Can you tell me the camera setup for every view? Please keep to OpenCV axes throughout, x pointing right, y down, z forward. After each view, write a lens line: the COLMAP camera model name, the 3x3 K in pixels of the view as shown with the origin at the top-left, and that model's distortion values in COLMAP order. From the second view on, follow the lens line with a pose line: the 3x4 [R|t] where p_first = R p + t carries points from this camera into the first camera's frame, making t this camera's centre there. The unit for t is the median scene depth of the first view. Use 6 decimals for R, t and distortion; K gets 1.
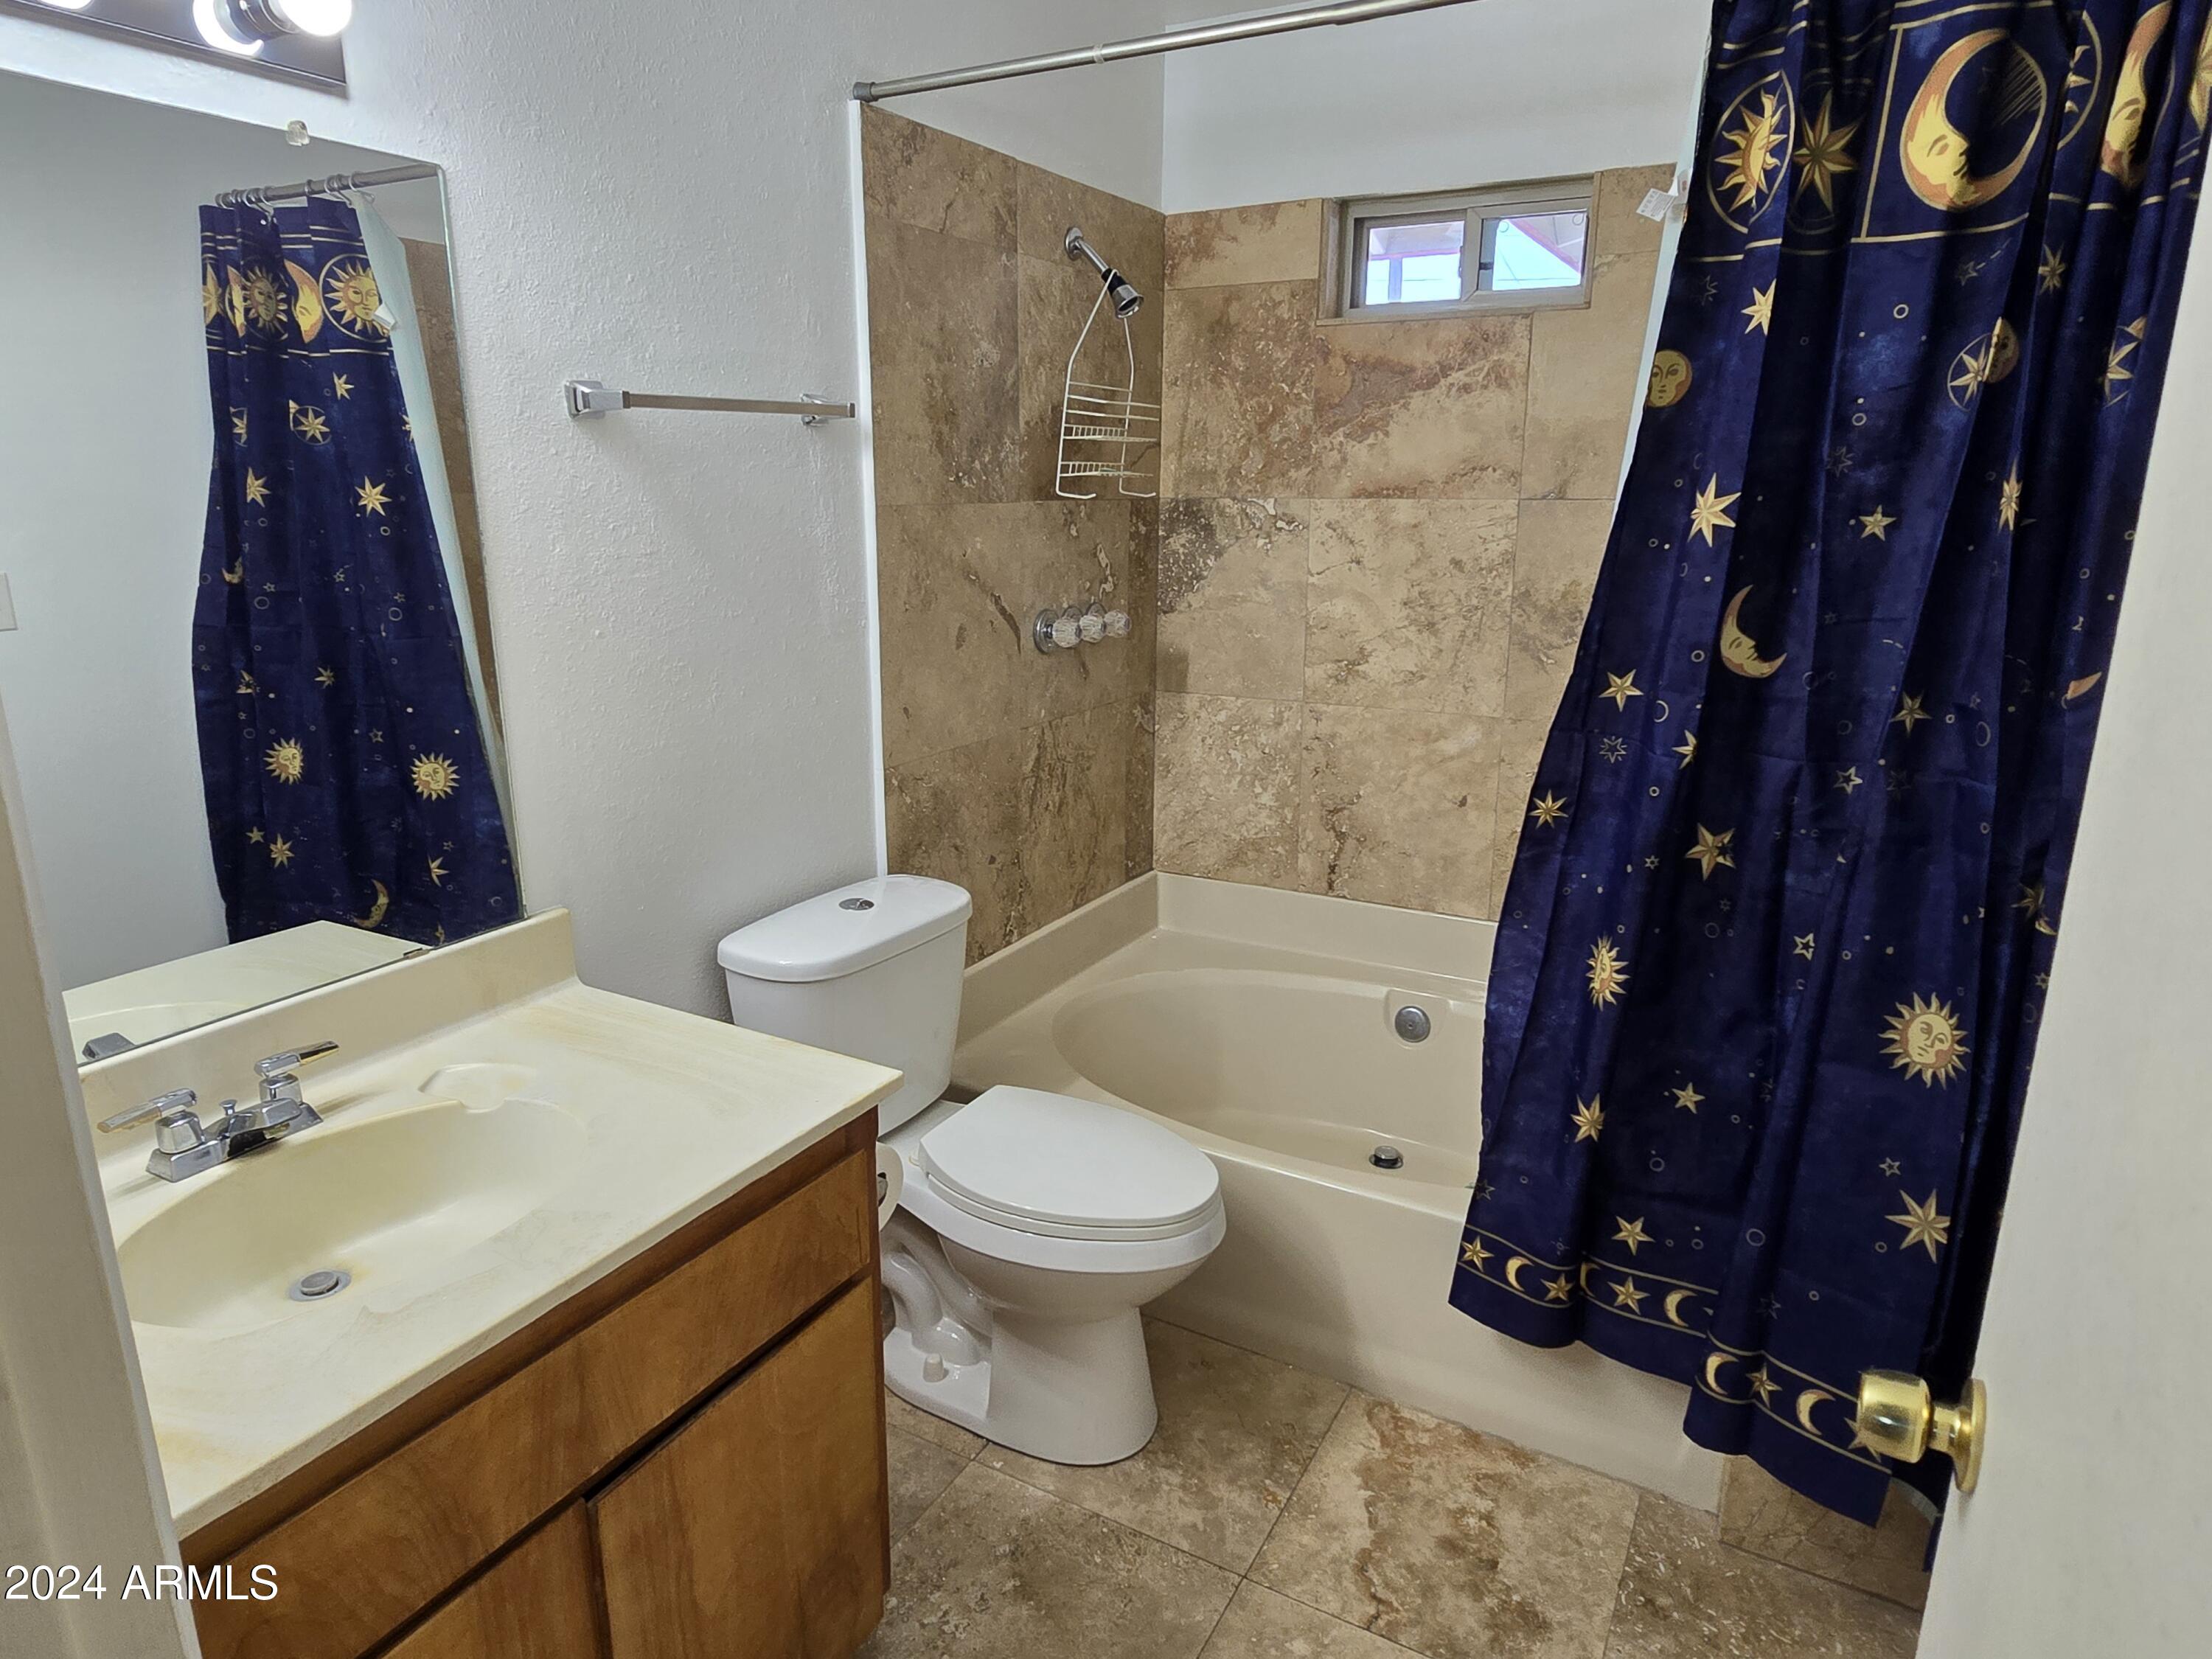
lens RADIAL K [[1321.7, 0, 1103.1], [0, 1321.7, 826.2], [0, 0, 1]] dist [0.004181, -0.007851]
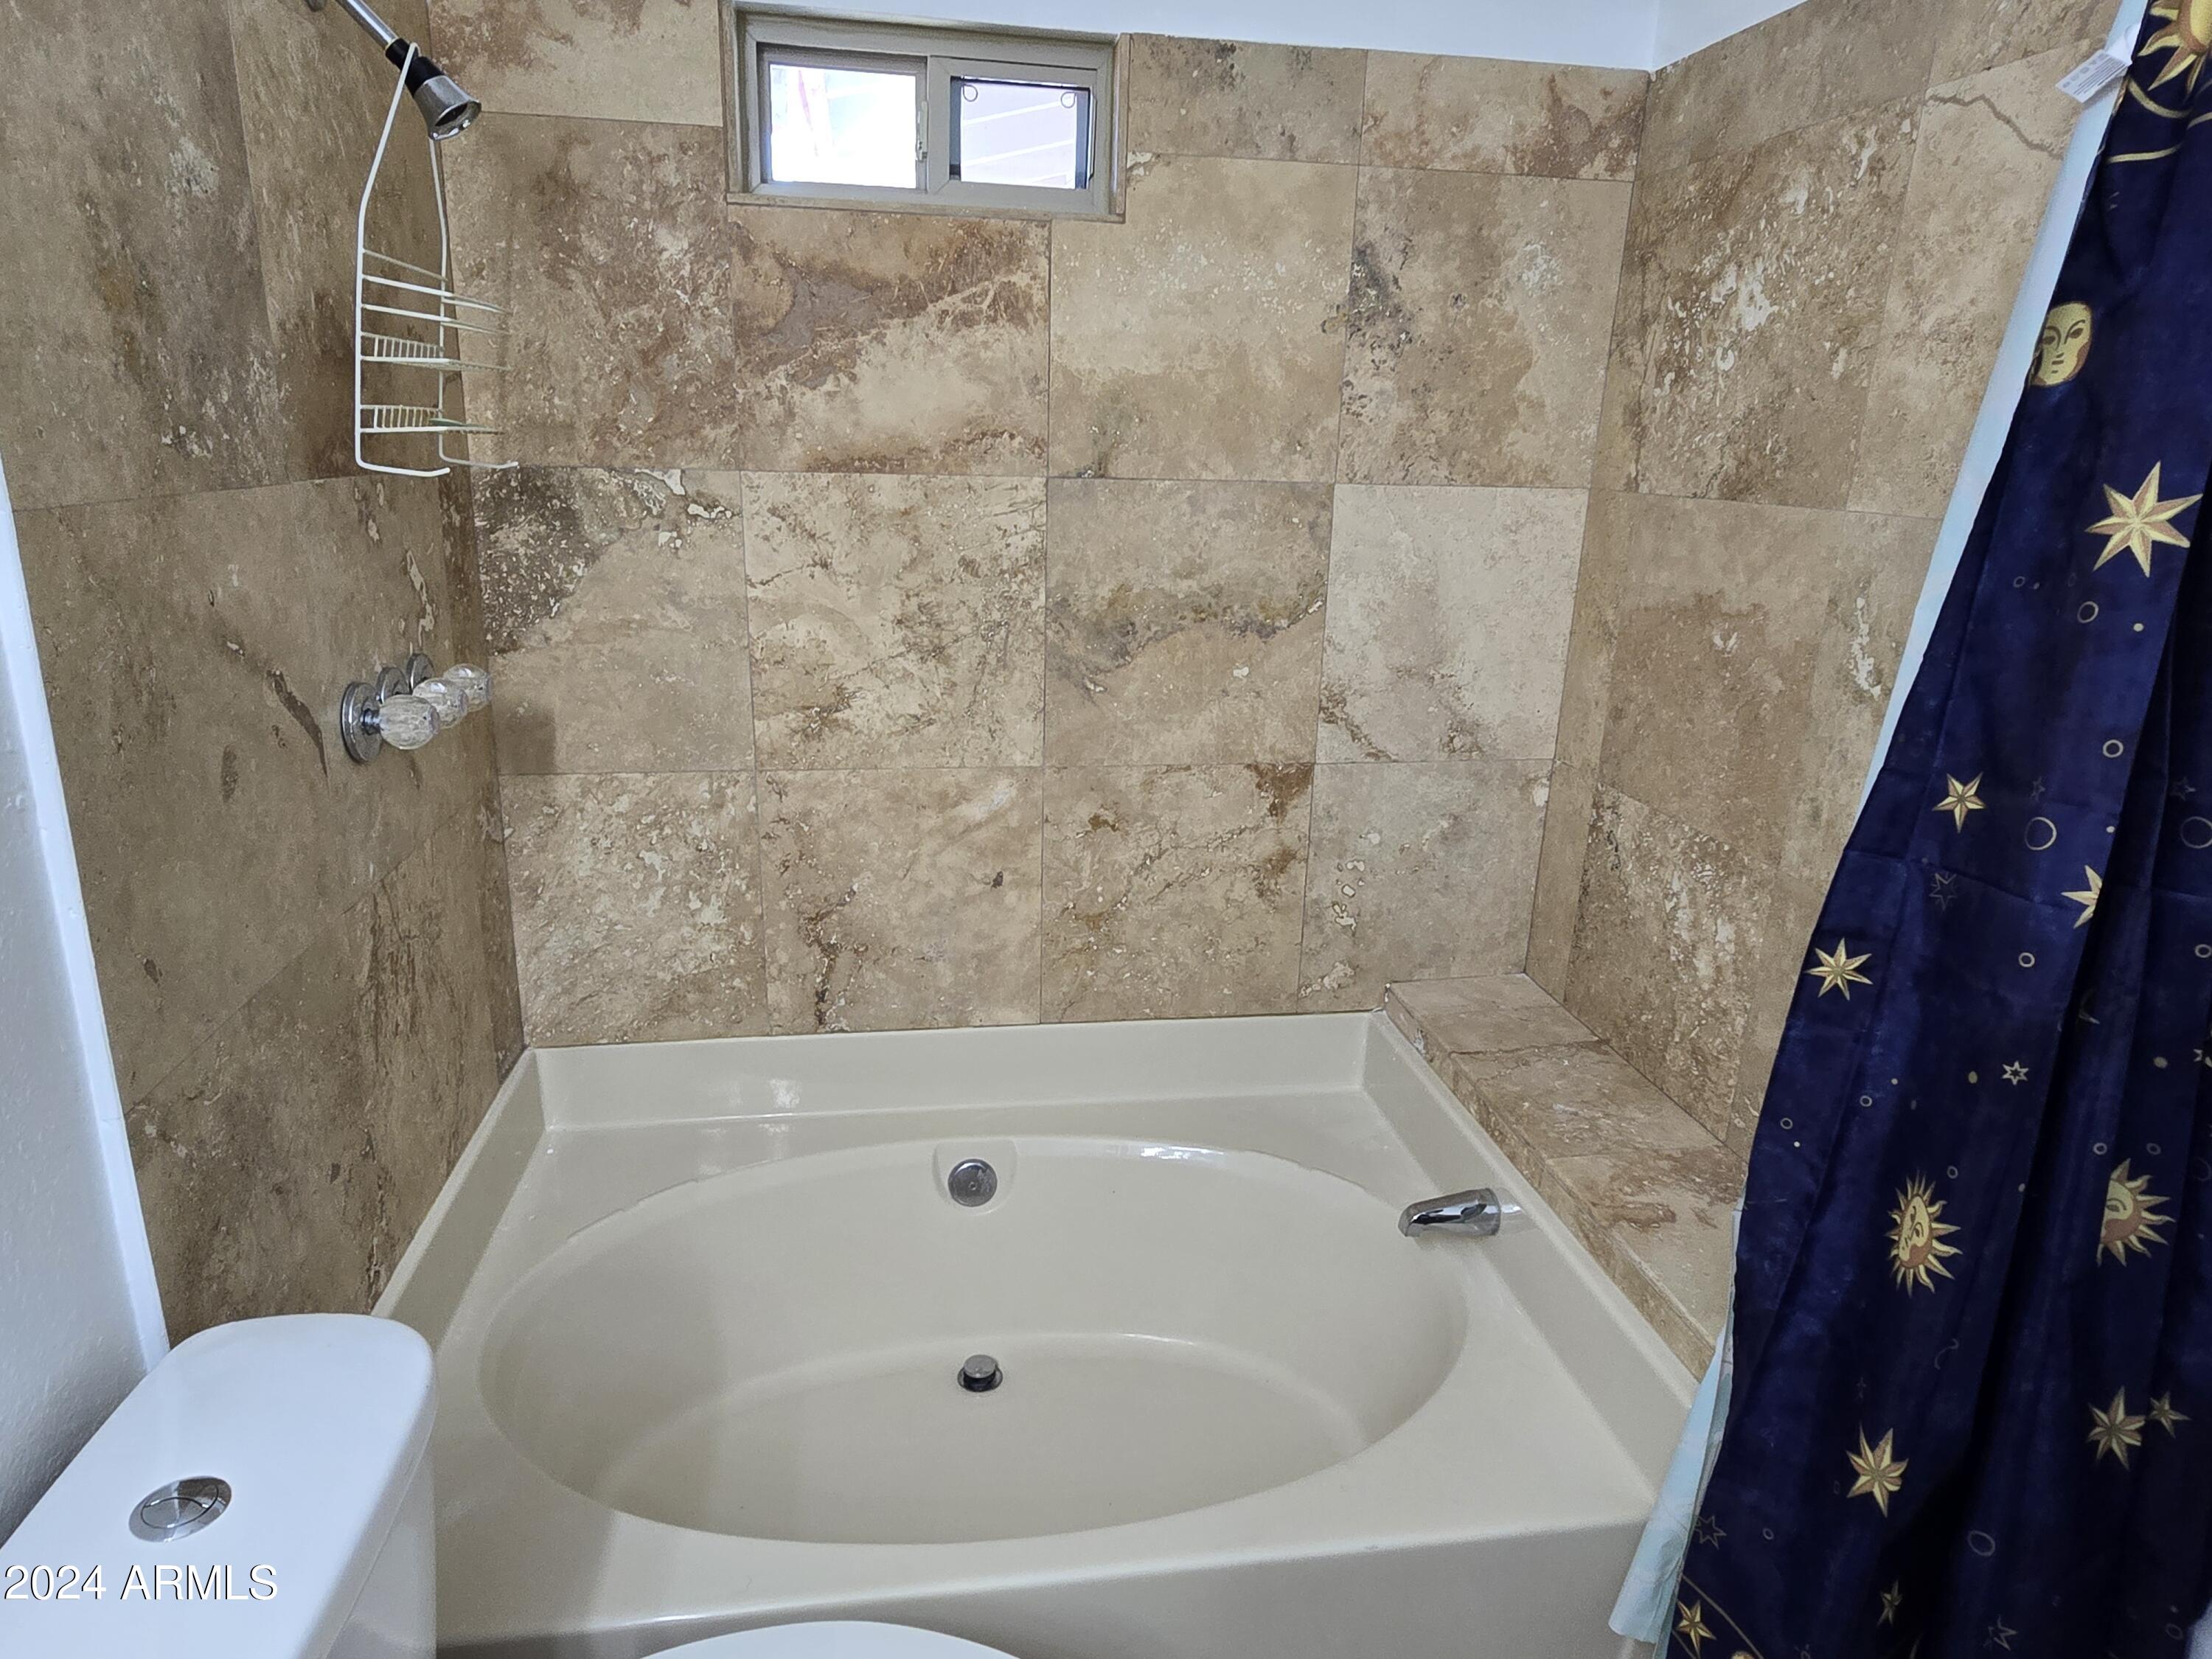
lens RADIAL K [[1321.7, 0, 1107.1], [0, 1321.7, 830.0], [0, 0, 1]] dist [0.004181, -0.007851]
pose [[0.783034, -0.157574, 0.601687, -0.129347], [0.129926, 0.987474, 0.089520, -0.107717], [-0.608257, 0.008078, 0.793699, 0.371077]]
